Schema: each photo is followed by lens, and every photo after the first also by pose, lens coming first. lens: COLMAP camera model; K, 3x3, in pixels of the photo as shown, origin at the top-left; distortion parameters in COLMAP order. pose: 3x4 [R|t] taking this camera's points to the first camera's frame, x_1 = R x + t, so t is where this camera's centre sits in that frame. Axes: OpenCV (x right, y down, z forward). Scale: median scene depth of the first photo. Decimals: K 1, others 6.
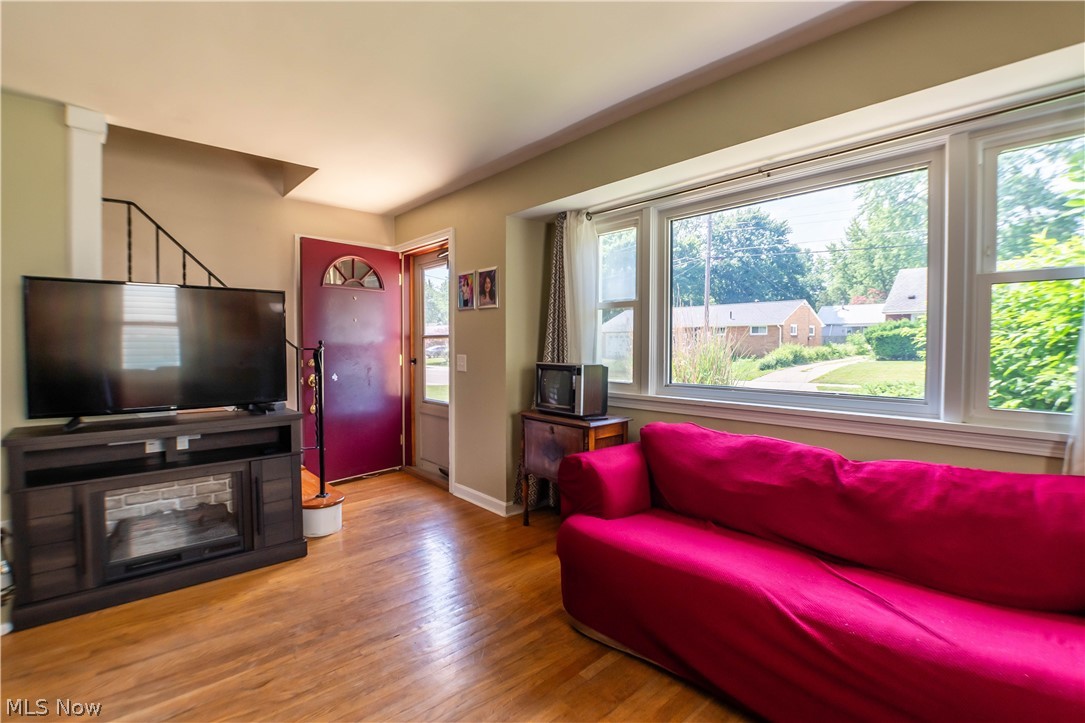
lens RADIAL K [[487.5, 0, 539.0], [0, 487.5, 361.4], [0, 0, 1]] dist [-0.037624, 0.000290]
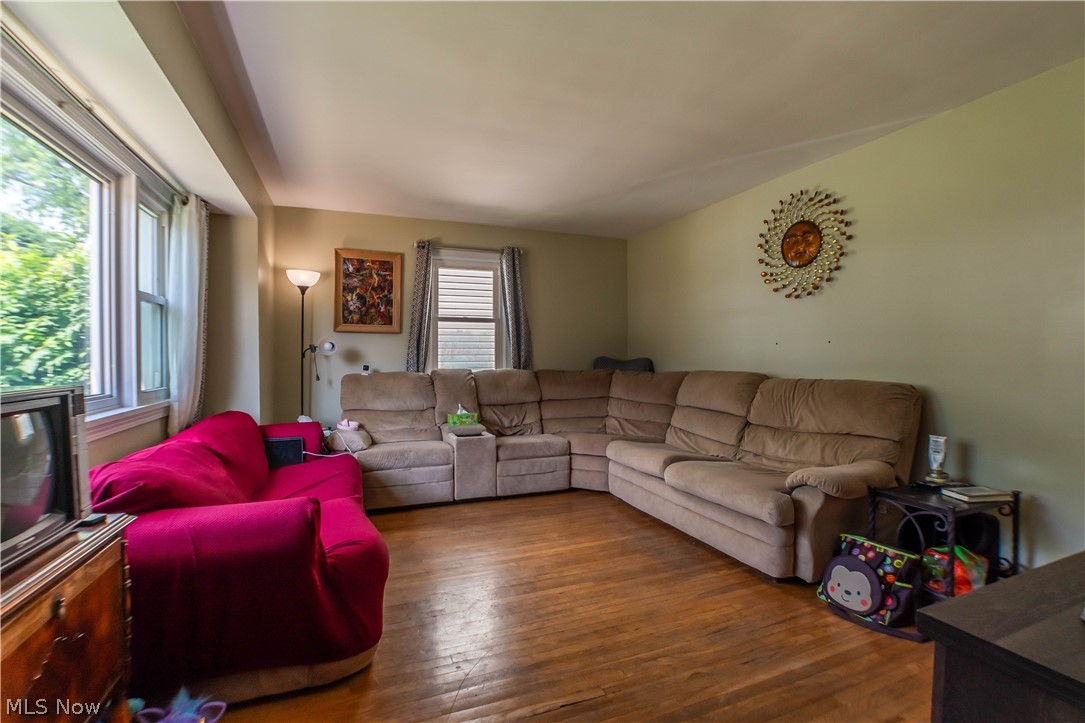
lens RADIAL K [[494.5, 0, 538.3], [0, 494.5, 359.1], [0, 0, 1]] dist [-0.032787, 0.000993]
pose [[-0.935222, -0.002179, 0.354055, -0.335382], [0.013376, 0.999050, 0.041479, -0.018587], [-0.353809, 0.043528, -0.934304, 1.078320]]
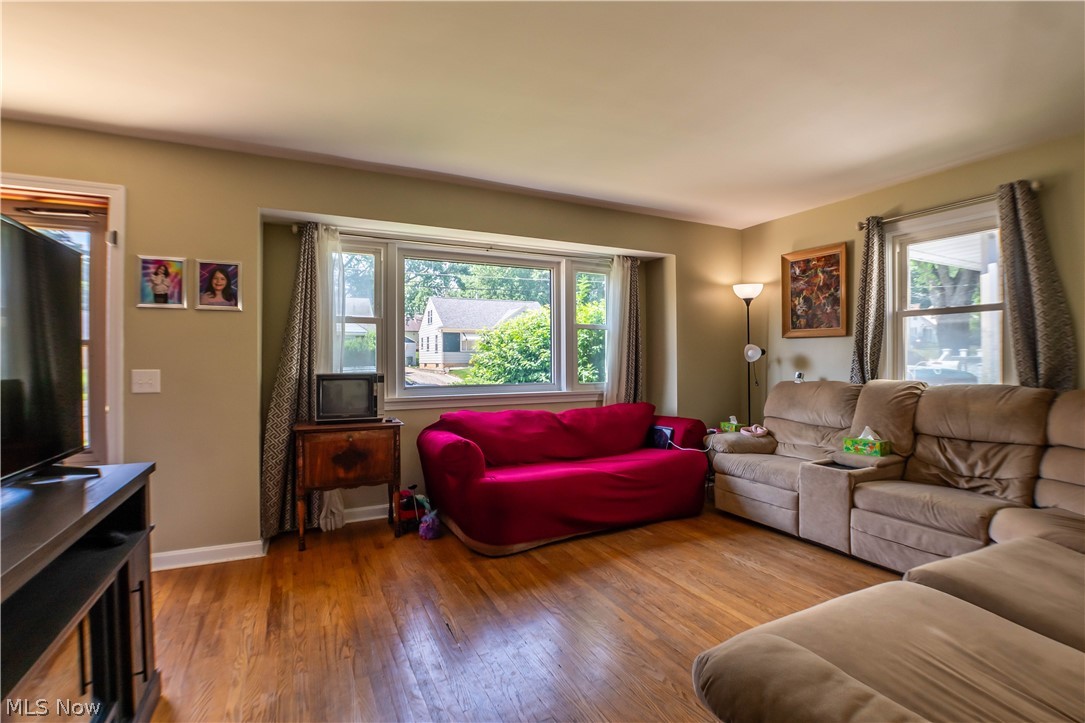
lens RADIAL K [[494.5, 0, 538.3], [0, 494.5, 359.1], [0, 0, 1]] dist [-0.032787, 0.000993]
pose [[0.271355, 0.000446, 0.962479, -0.803009], [0.038652, 0.999188, -0.011360, 0.001108], [-0.961703, 0.040285, 0.271118, 0.302807]]
